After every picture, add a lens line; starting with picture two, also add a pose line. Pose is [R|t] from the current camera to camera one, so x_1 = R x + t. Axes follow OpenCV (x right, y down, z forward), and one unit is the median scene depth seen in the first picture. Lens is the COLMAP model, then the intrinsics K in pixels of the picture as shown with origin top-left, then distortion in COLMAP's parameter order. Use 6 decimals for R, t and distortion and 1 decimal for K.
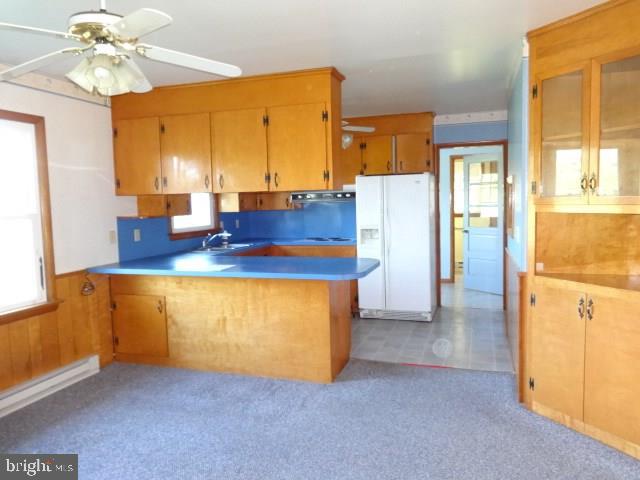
lens RADIAL K [[484.4, 0, 320.5], [0, 484.4, 237.1], [0, 0, 1]] dist [0.002739, -0.004420]
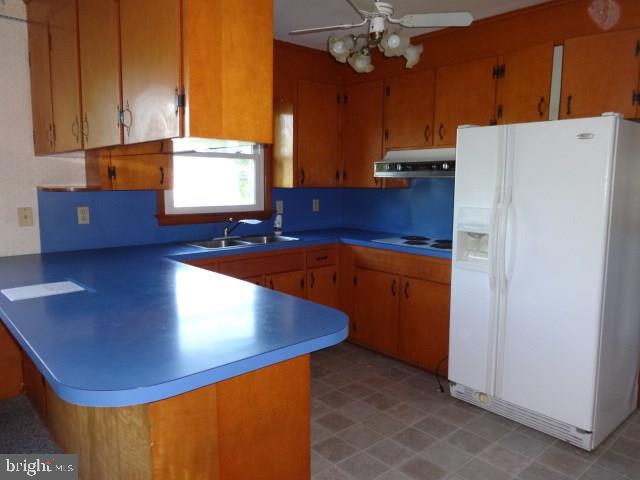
lens RADIAL K [[484.4, 0, 320.5], [0, 484.4, 237.1], [0, 0, 1]] dist [0.002739, -0.004420]
pose [[0.860865, 0.094001, -0.500076, 0.215246], [-0.068620, 0.995257, 0.068955, -0.036345], [0.504186, -0.025045, 0.863232, 0.486597]]
